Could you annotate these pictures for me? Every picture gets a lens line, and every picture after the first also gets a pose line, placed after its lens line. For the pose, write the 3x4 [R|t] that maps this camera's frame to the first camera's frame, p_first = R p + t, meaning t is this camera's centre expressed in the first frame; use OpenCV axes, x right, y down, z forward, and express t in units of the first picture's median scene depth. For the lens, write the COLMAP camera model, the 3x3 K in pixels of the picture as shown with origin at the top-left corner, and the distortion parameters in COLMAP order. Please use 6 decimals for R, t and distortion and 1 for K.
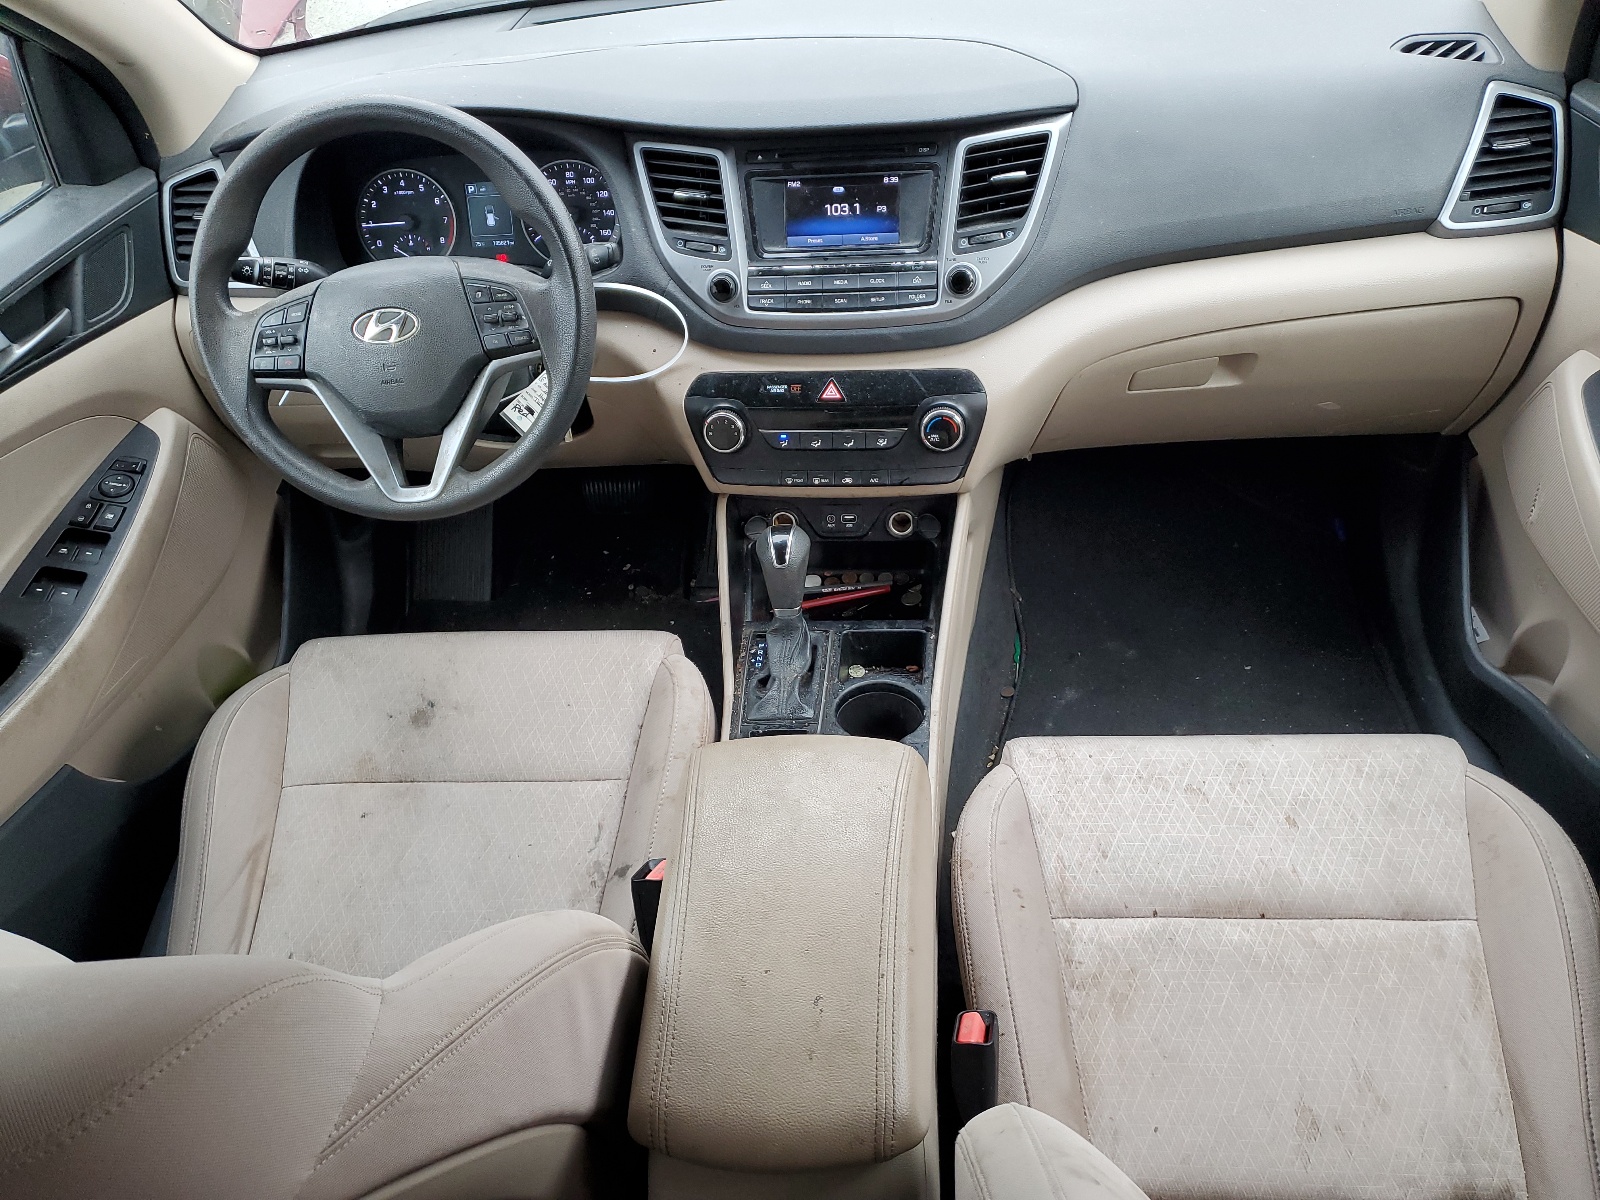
lens RADIAL K [[1213.7, 0, 802.1], [0, 1213.7, 600.7], [0, 0, 1]] dist [0.007546, 0.000819]
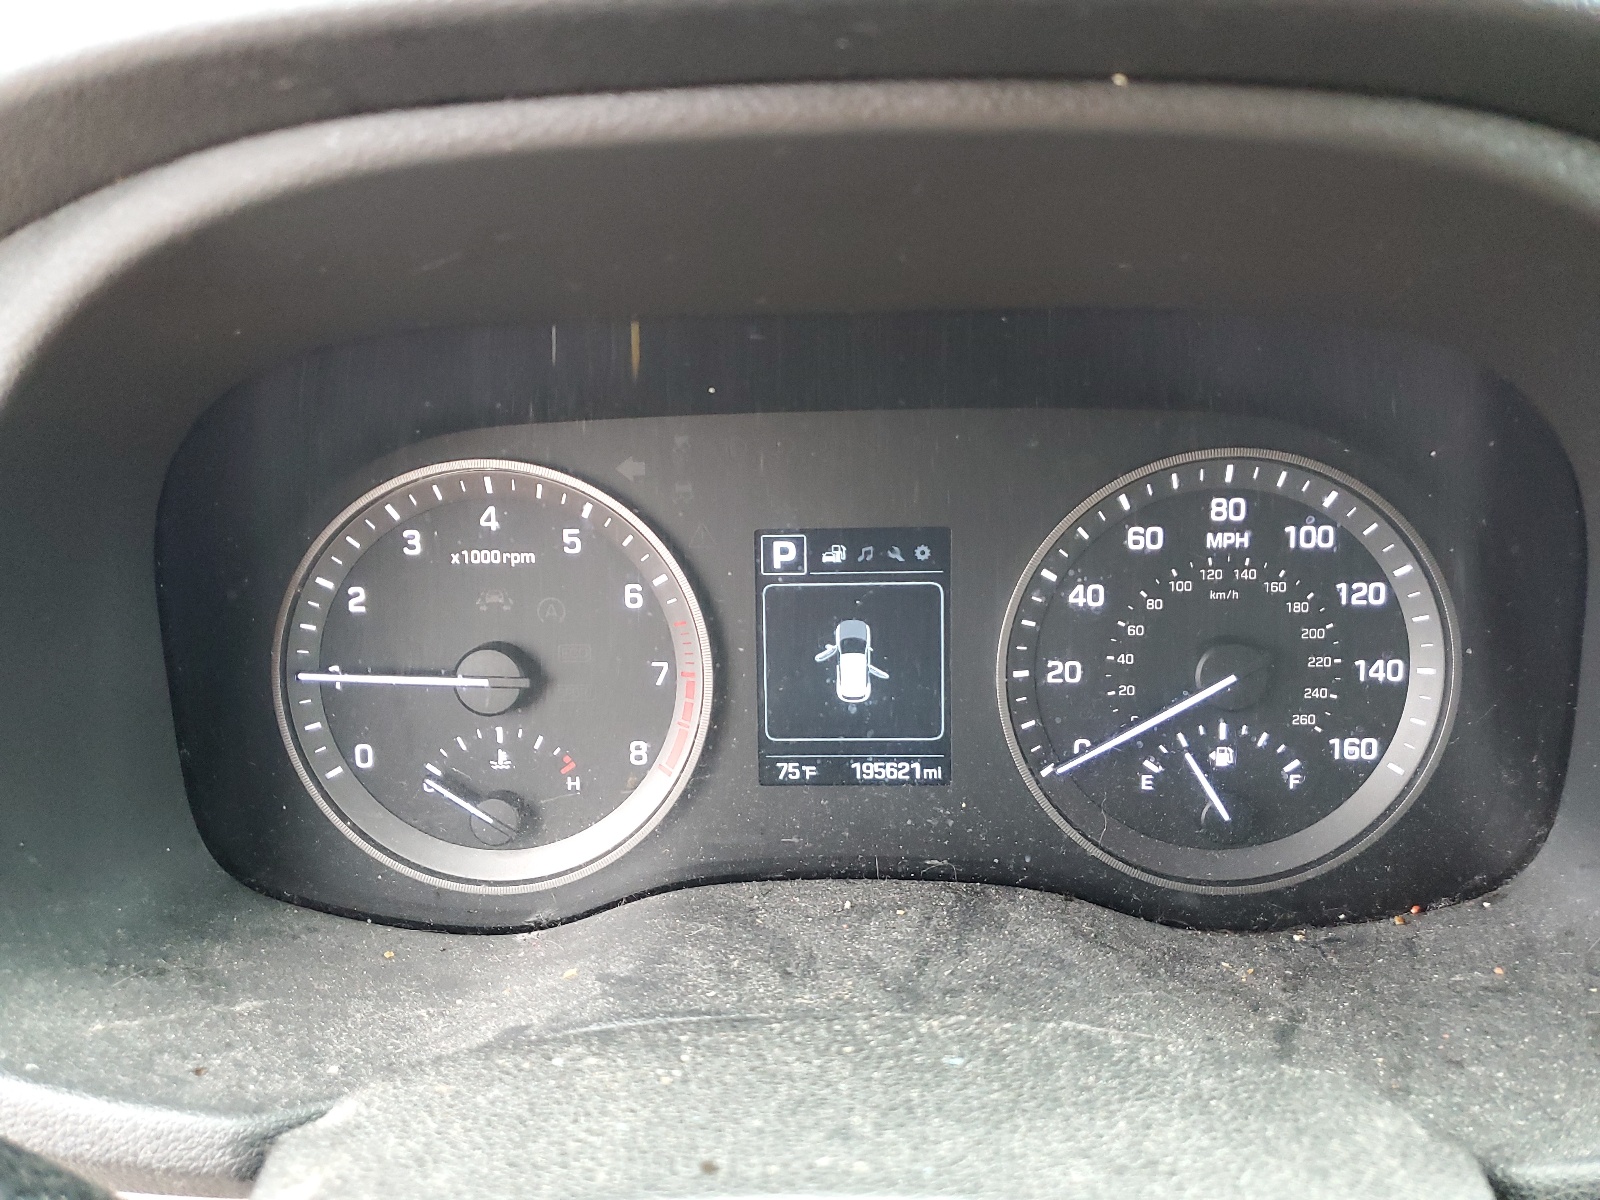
lens RADIAL K [[1213.7, 0, 798.7], [0, 1213.7, 598.8], [0, 0, 1]] dist [0.007546, 0.000819]
pose [[0.998511, 0.026825, 0.047506, -0.280387], [-0.016962, 0.980256, -0.197003, -0.283564], [-0.051852, 0.195904, 0.979251, 0.771609]]
